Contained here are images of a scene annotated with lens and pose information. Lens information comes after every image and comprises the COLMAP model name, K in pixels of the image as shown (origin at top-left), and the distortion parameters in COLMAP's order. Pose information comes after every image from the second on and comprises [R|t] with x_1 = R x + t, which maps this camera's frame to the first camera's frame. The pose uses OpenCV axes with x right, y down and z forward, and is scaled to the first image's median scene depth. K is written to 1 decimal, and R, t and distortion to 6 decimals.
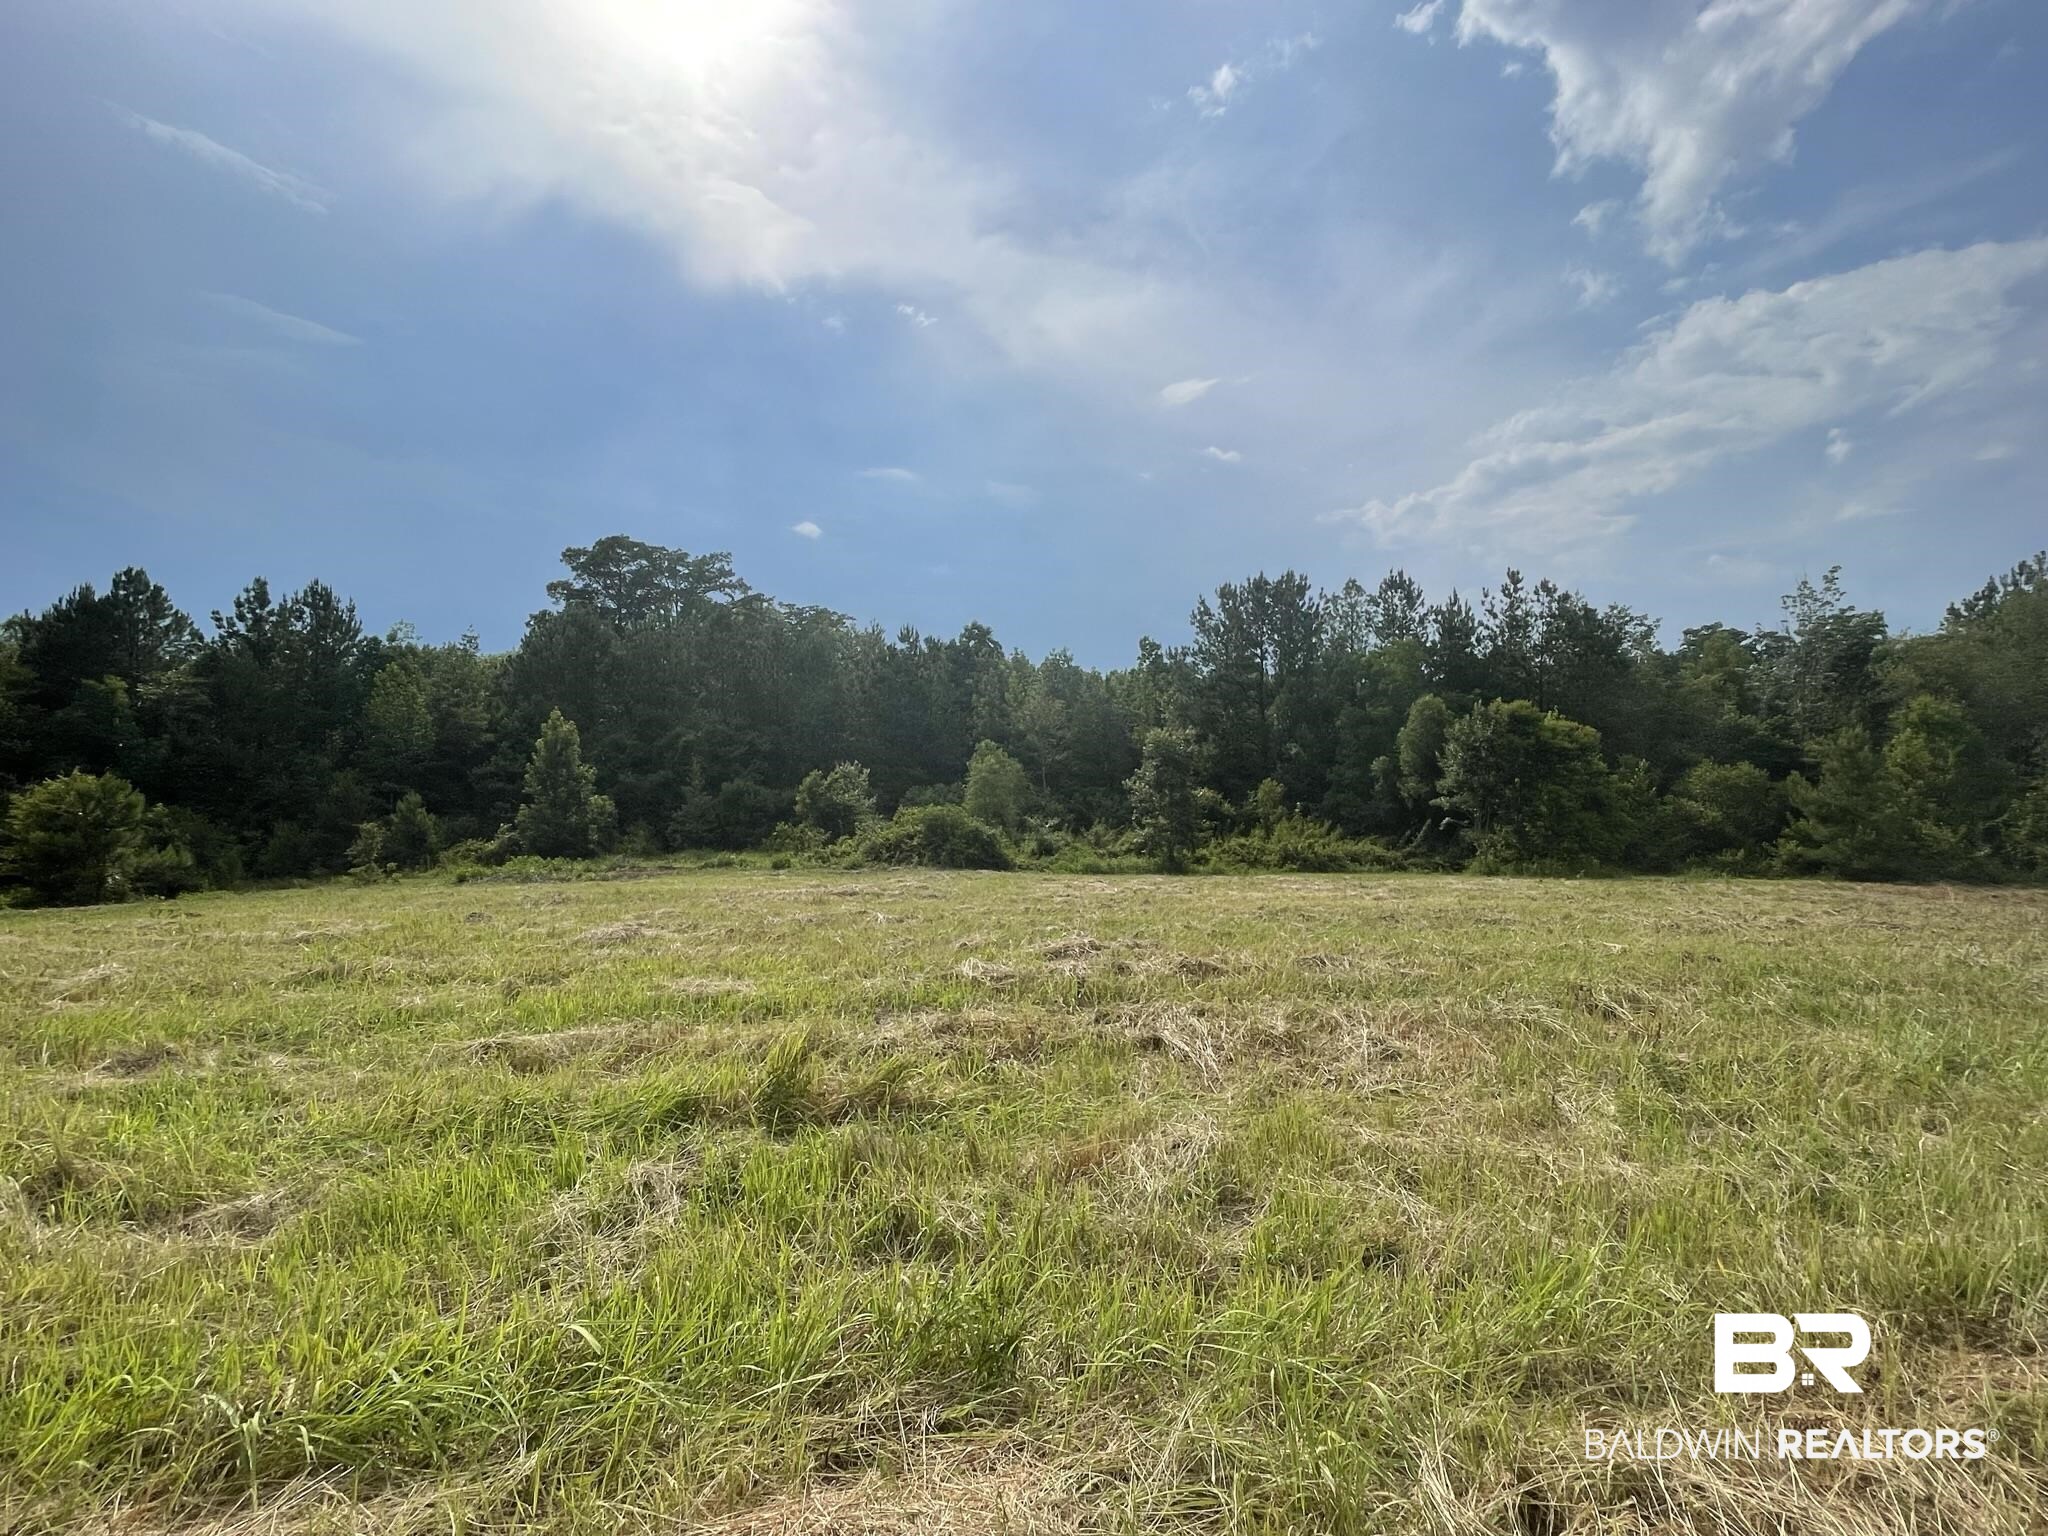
lens RADIAL K [[957.4, 0, 1021.4], [0, 957.4, 788.9], [0, 0, 1]] dist [-0.027199, 0.007947]
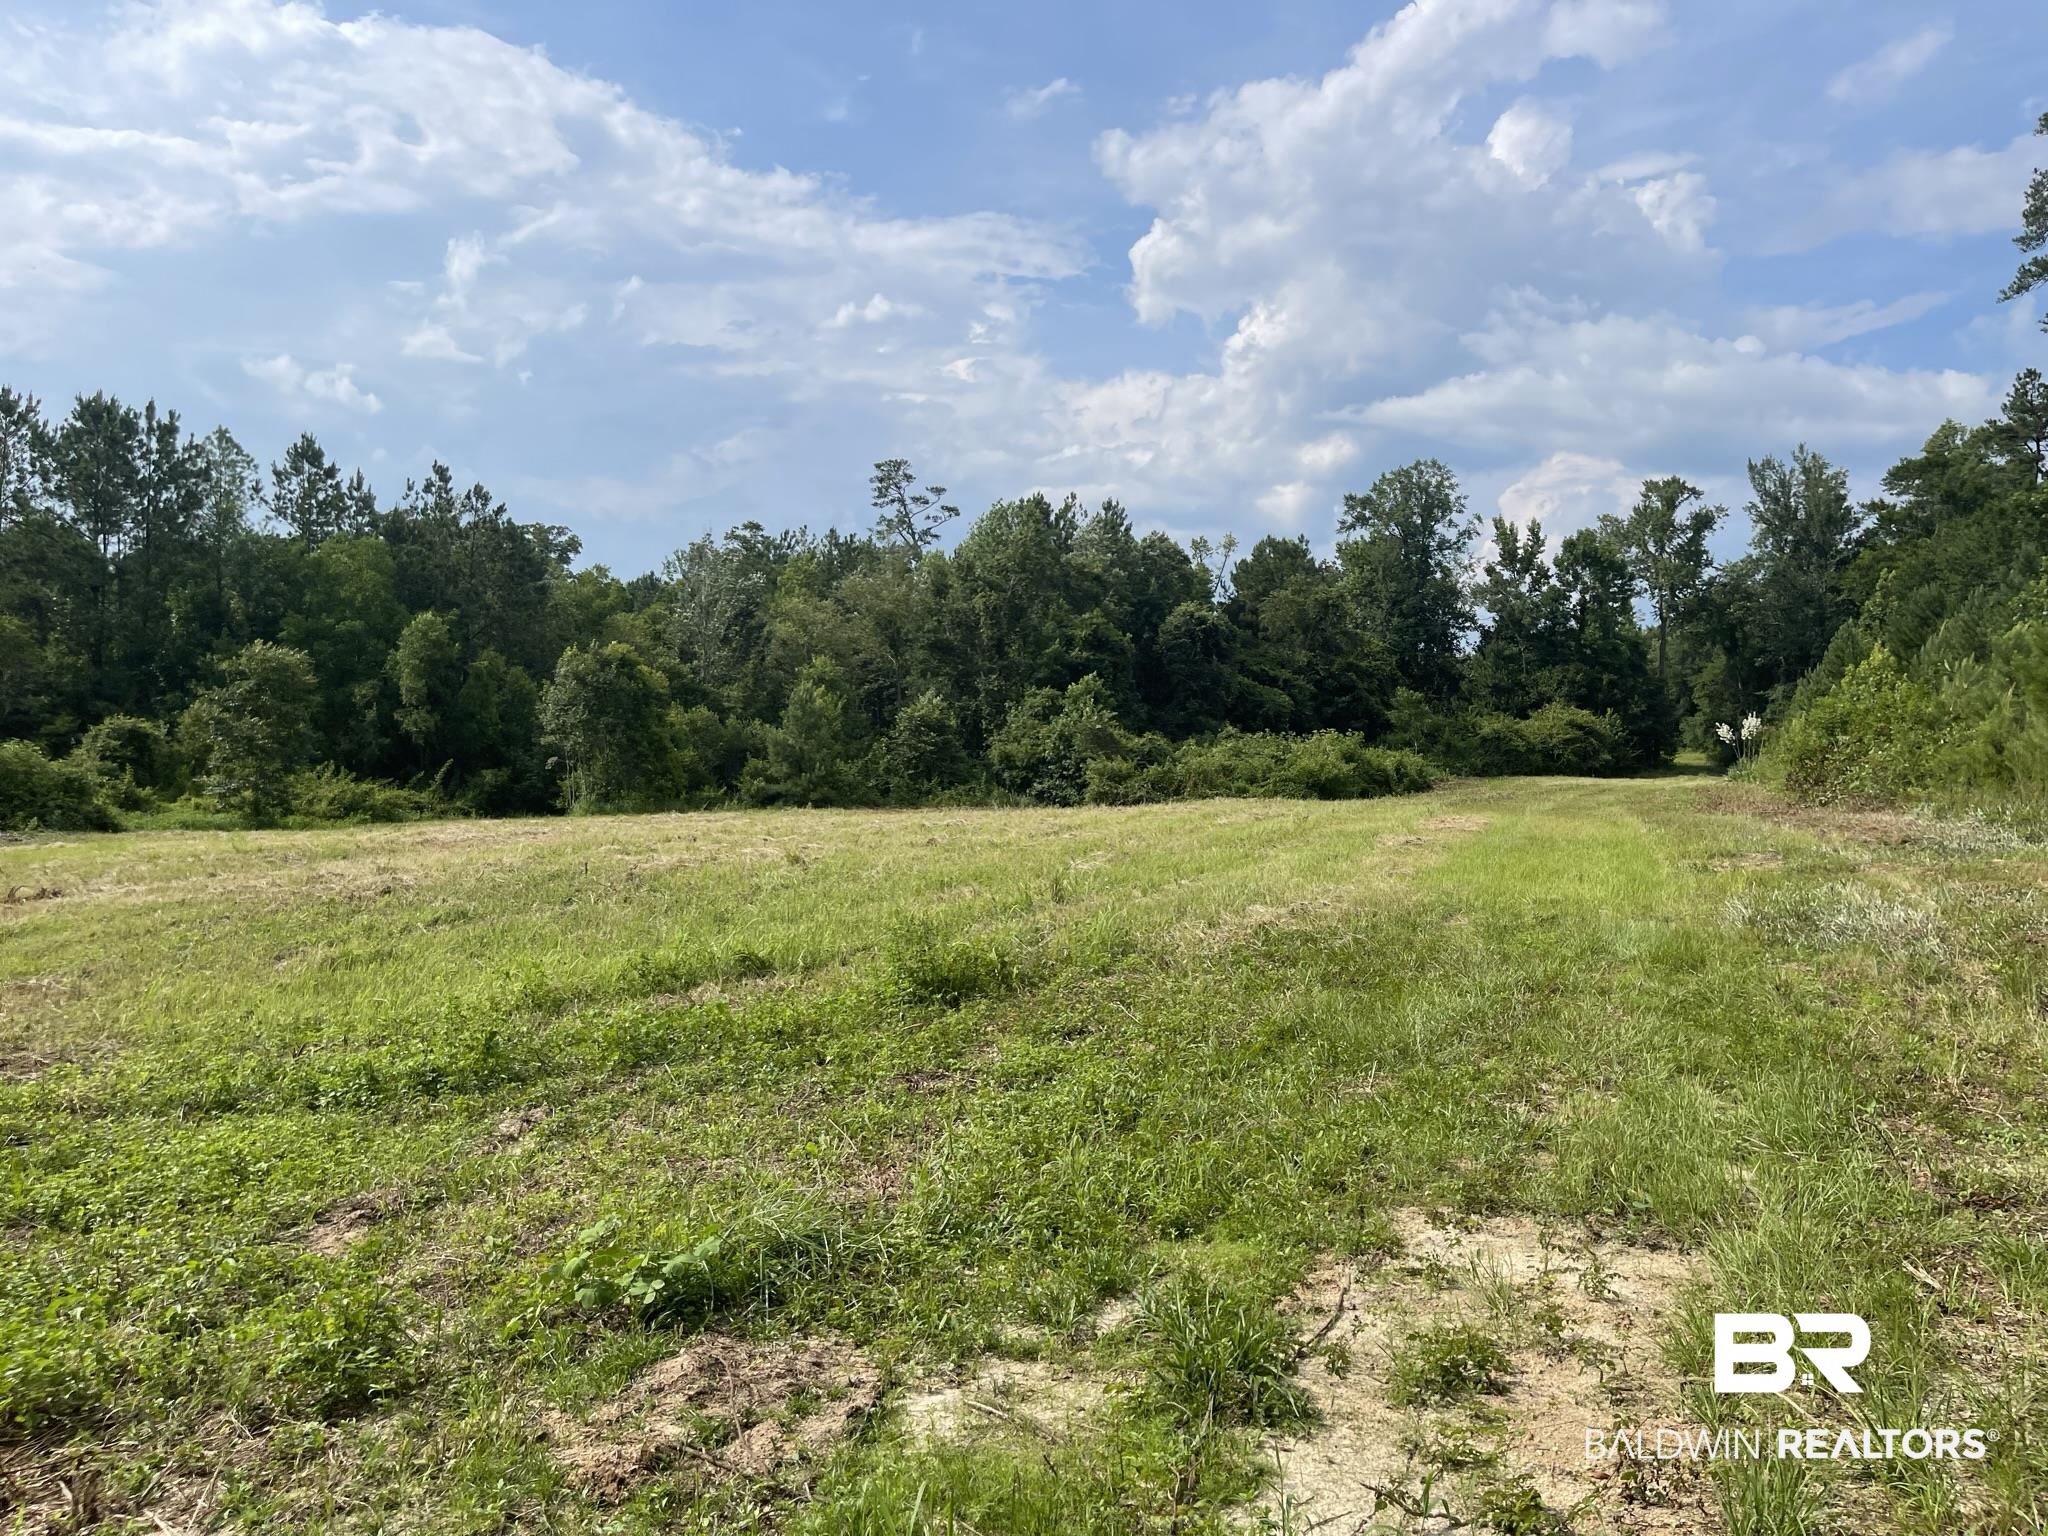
lens RADIAL K [[1558.8, 0, 1076.4], [0, 1558.8, 773.4], [0, 0, 1]] dist [0.040125, -0.067680]
pose [[0.398664, -0.012233, 0.917015, -1.050942], [-0.025581, 0.999374, 0.024453, -0.009191], [-0.916740, -0.033206, 0.398101, -0.156886]]
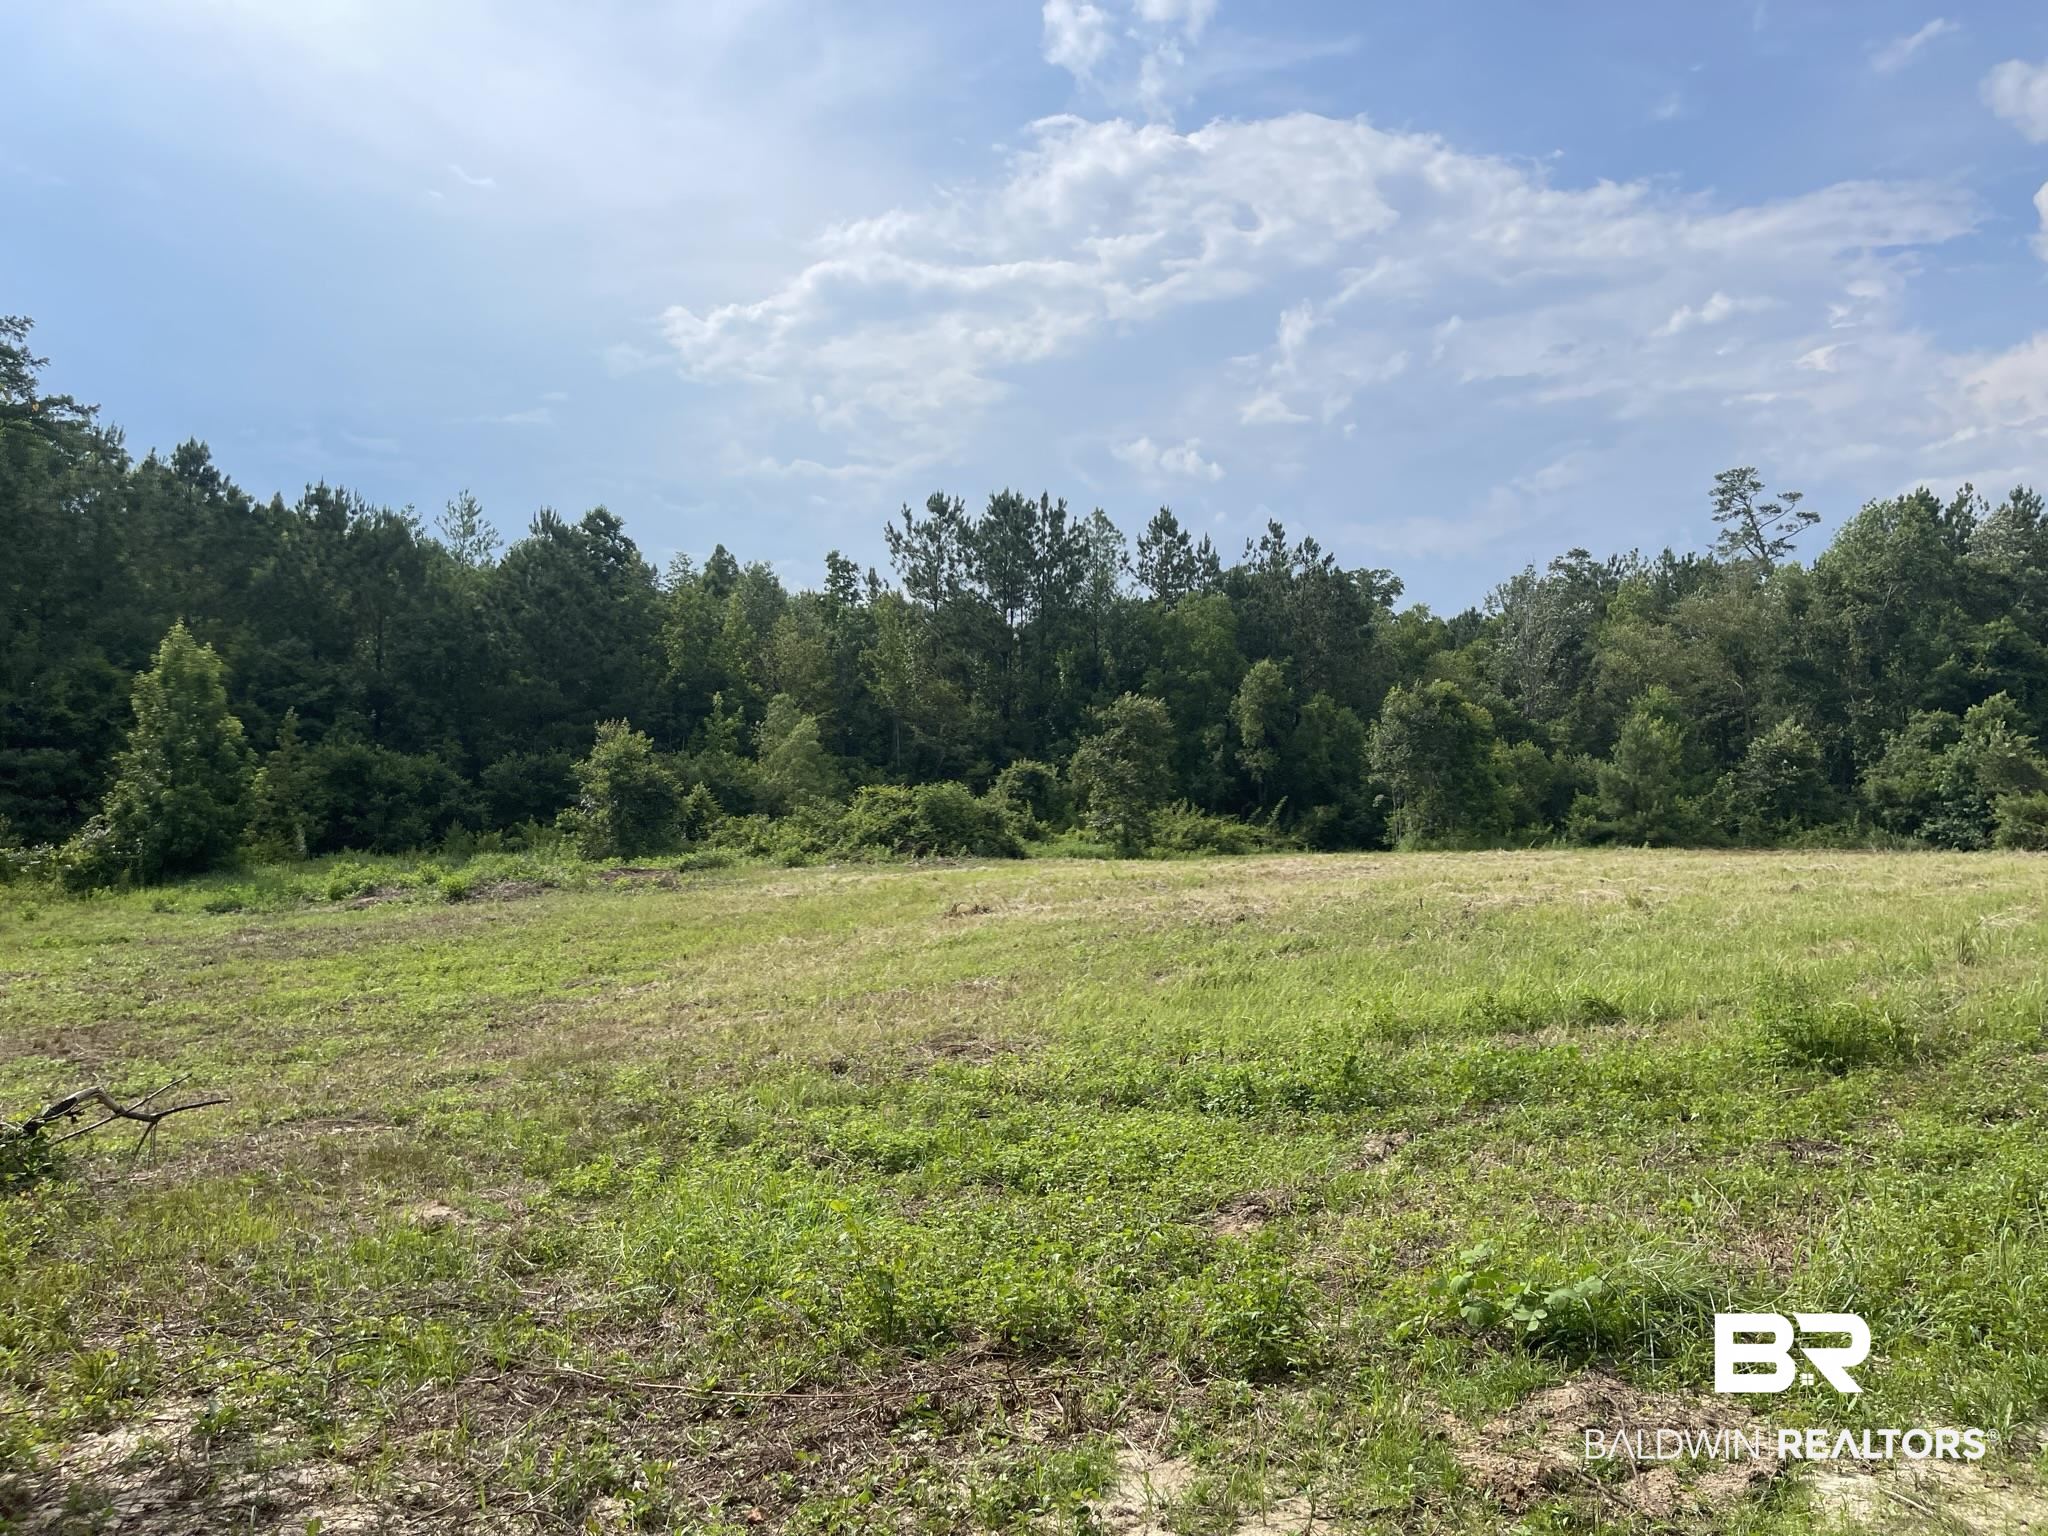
lens RADIAL K [[1562.0, 0, 1029.8], [0, 1562.0, 737.2], [0, 0, 1]] dist [0.078513, -0.105172]
pose [[0.813338, 0.015497, 0.581585, -1.061770], [-0.010891, 0.999876, -0.011411, -0.010370], [-0.581689, 0.002947, 0.813406, -0.160016]]
